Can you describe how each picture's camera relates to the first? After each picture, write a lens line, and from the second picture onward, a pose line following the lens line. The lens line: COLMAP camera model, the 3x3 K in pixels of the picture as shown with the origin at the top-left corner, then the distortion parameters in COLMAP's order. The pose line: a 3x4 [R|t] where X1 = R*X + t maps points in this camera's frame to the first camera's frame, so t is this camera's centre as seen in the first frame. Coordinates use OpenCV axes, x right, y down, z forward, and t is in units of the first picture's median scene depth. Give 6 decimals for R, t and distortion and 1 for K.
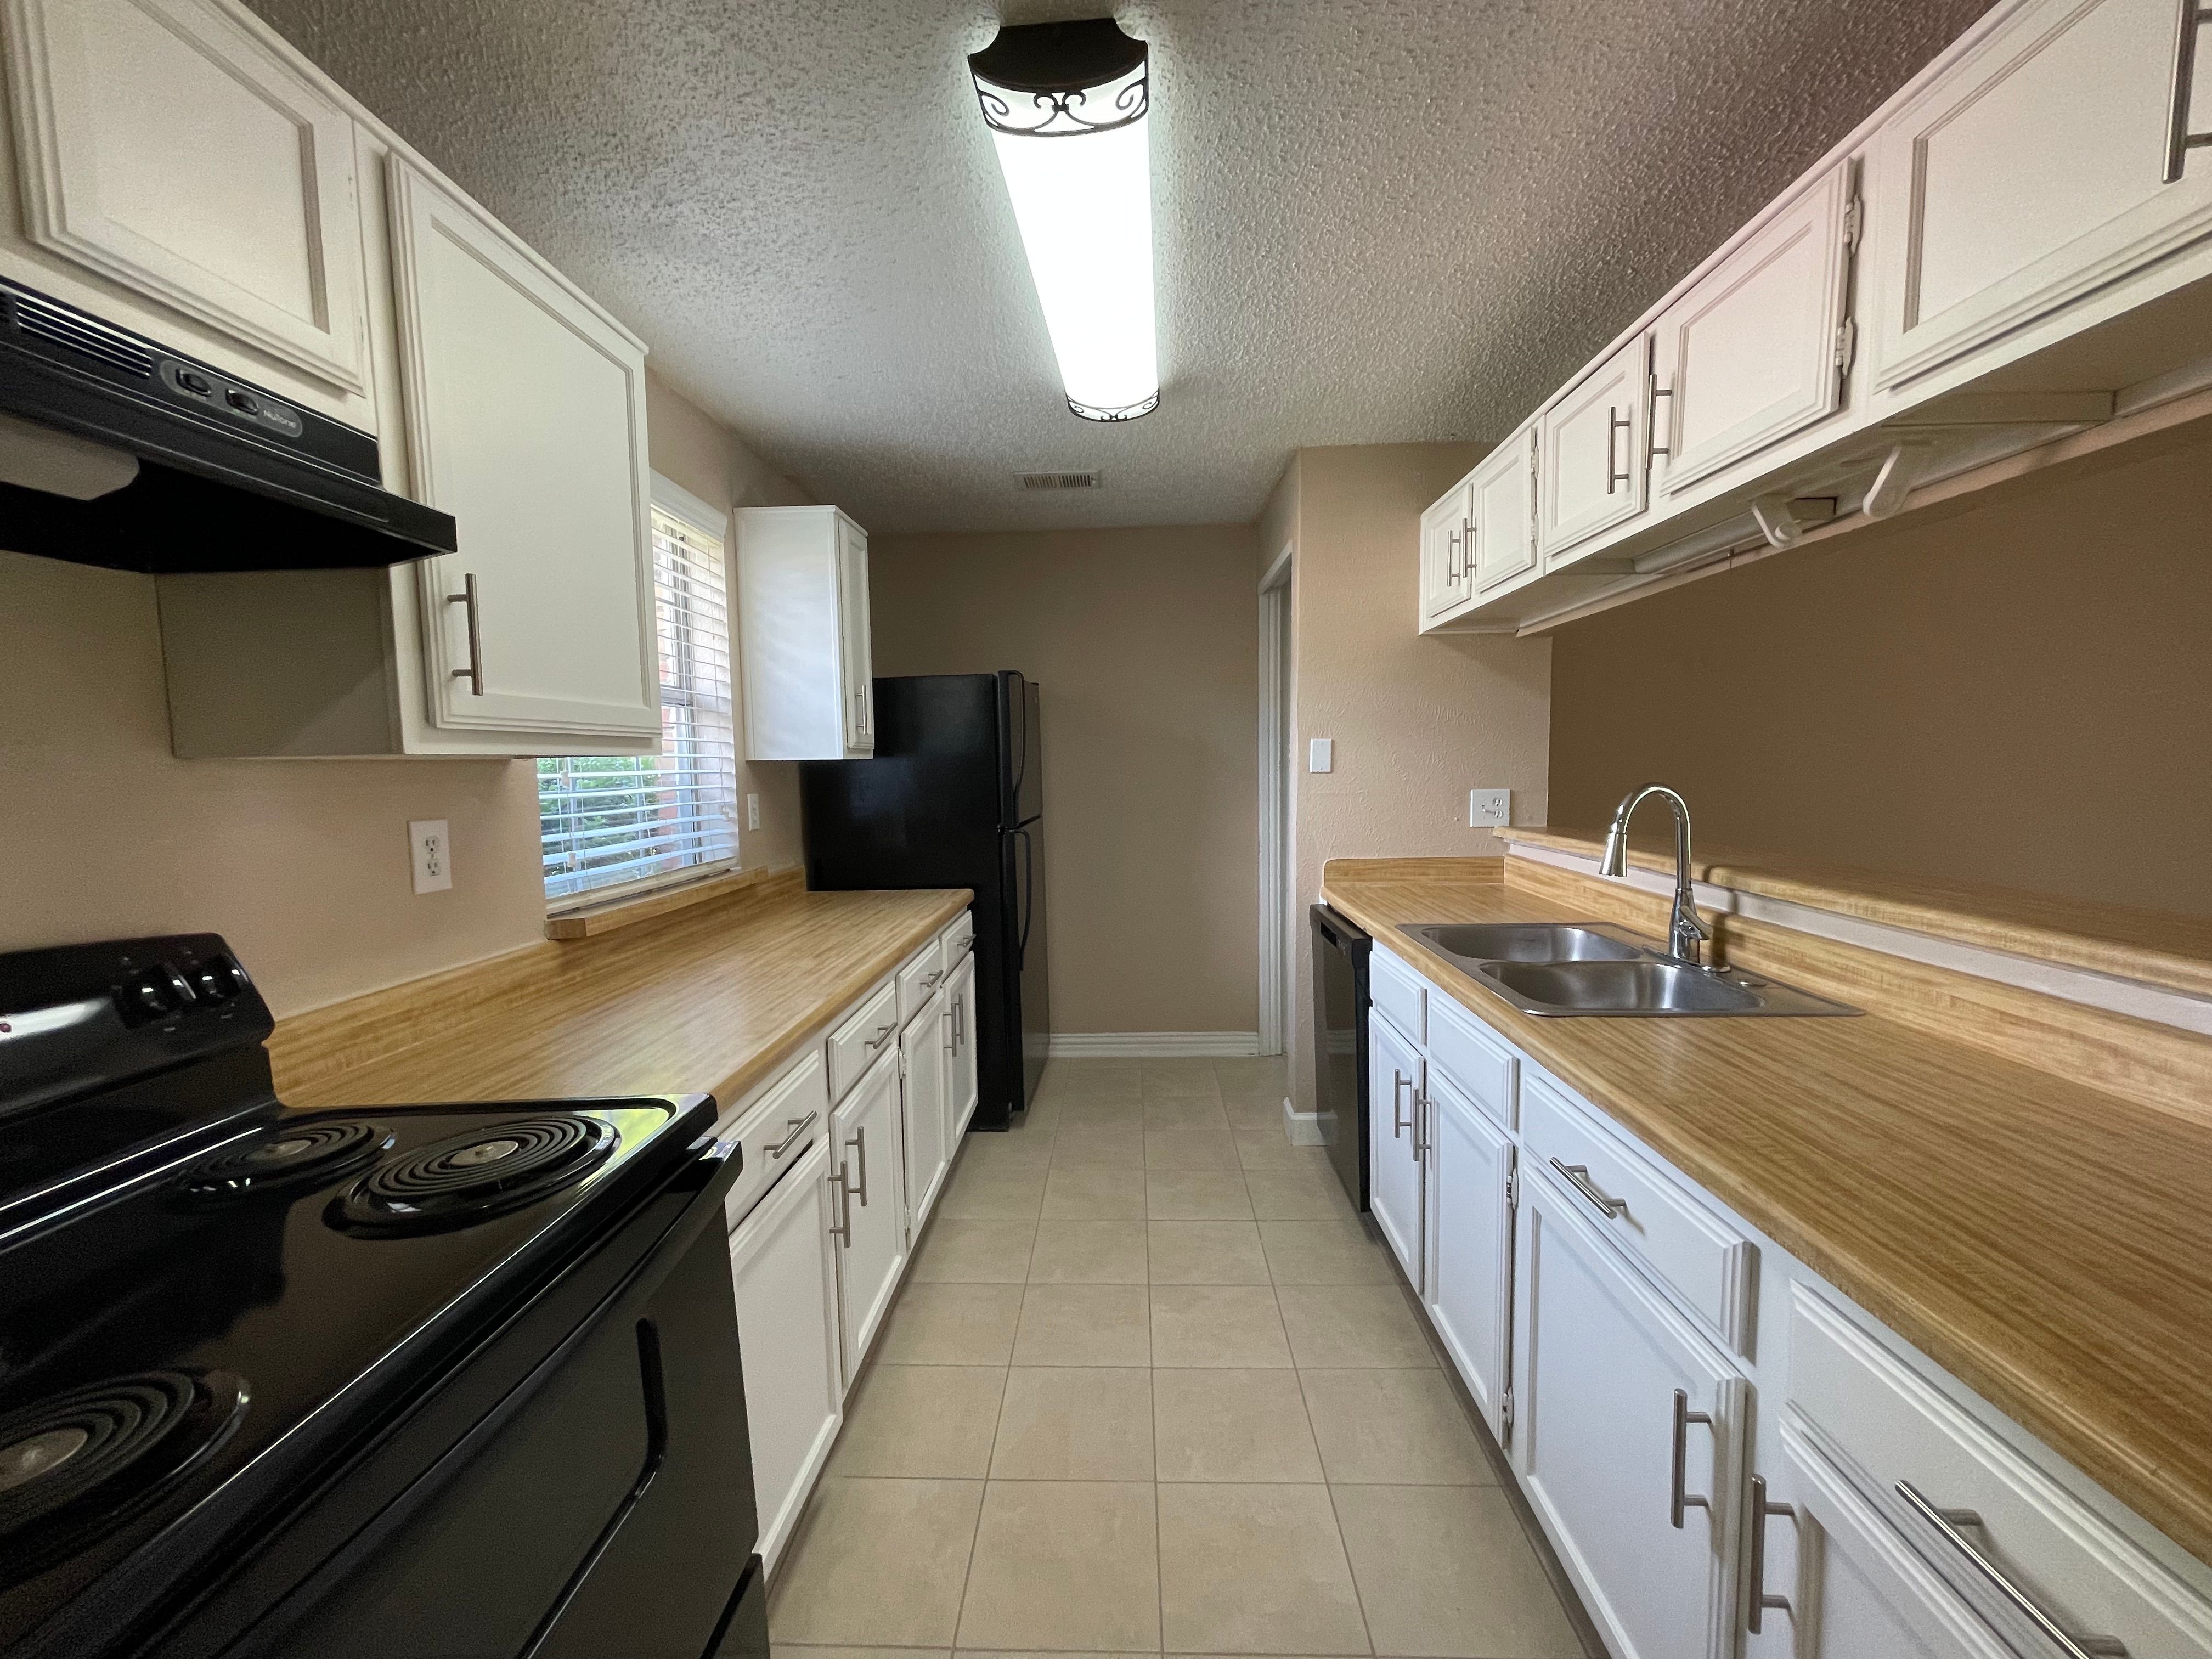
lens RADIAL K [[893.5, 0, 1102.2], [0, 893.5, 833.7], [0, 0, 1]] dist [-0.004322, 0.000775]
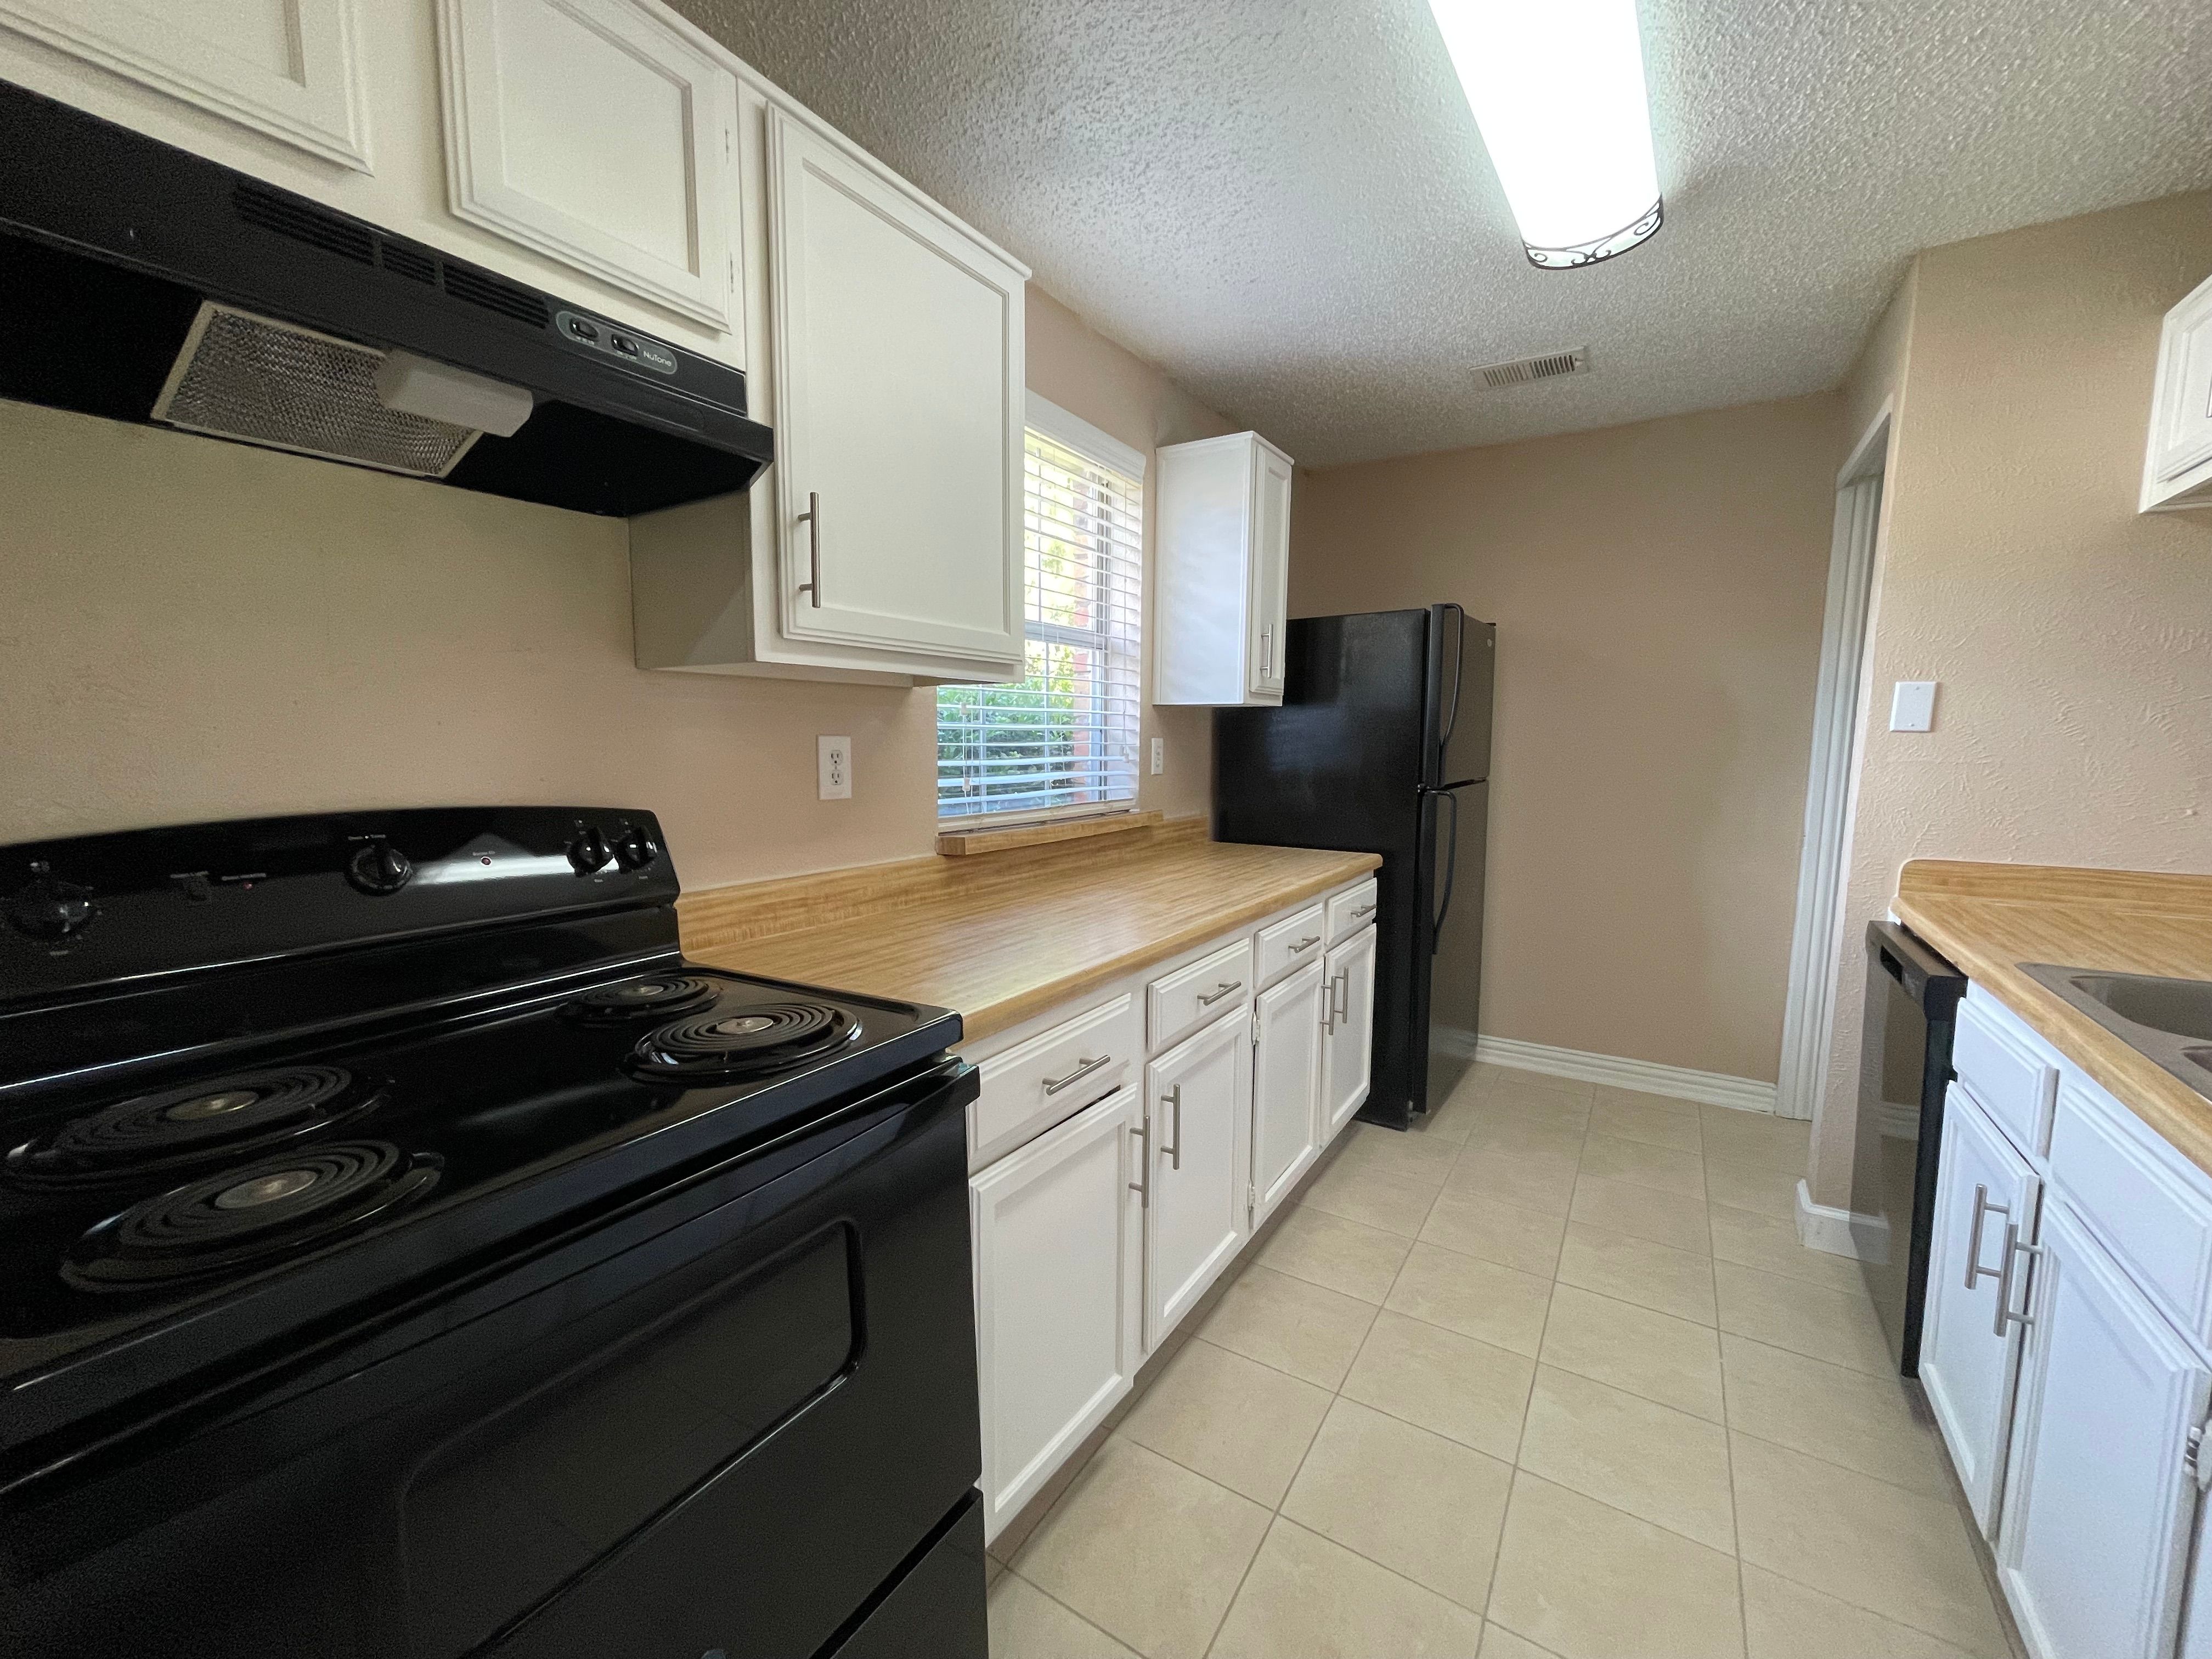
lens RADIAL K [[893.5, 0, 1097.5], [0, 893.5, 834.9], [0, 0, 1]] dist [-0.004322, 0.000775]
pose [[0.860065, 0.080661, -0.503768, 0.094885], [-0.063785, 0.996676, 0.050686, 0.025238], [0.506182, -0.011460, 0.862351, 0.146154]]
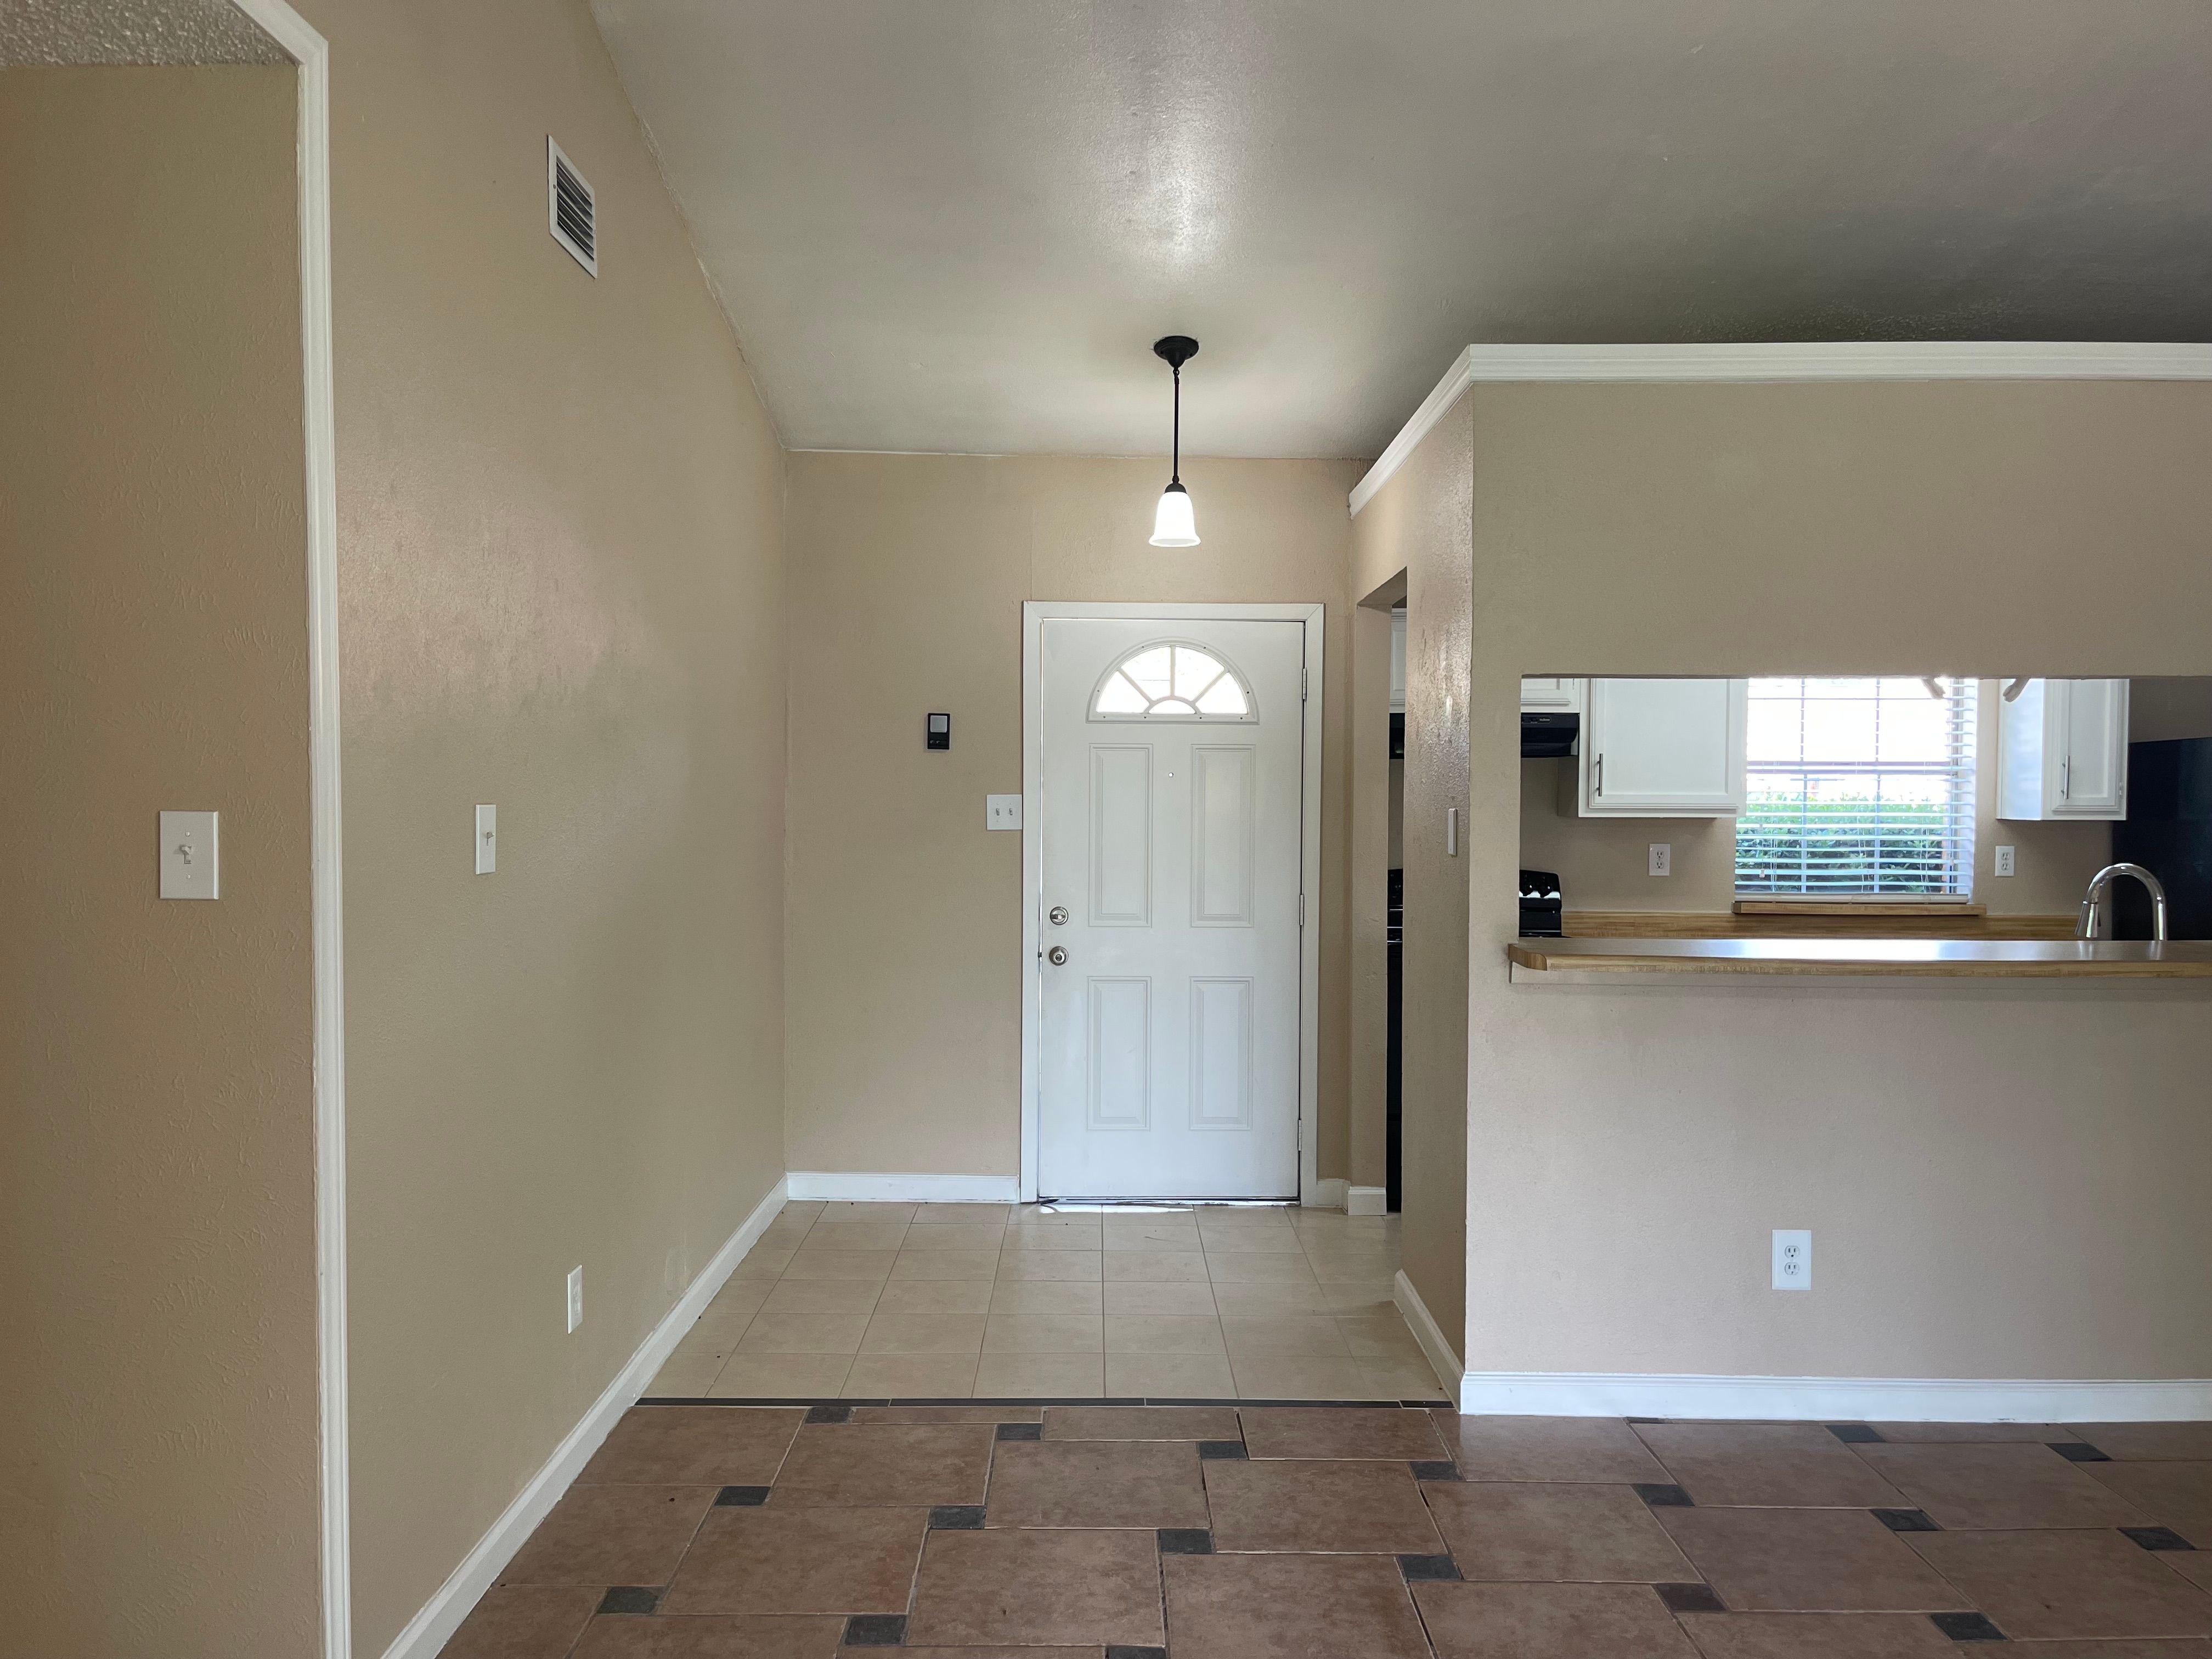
lens RADIAL K [[1692.3, 0, 1079.3], [0, 1692.3, 845.0], [0, 0, 1]] dist [0.035199, -0.034247]
pose [[0.027131, 0.046588, -0.998546, 2.761099], [-0.086426, 0.995282, 0.044087, -0.058607], [0.995889, 0.085105, 0.031029, -0.465717]]
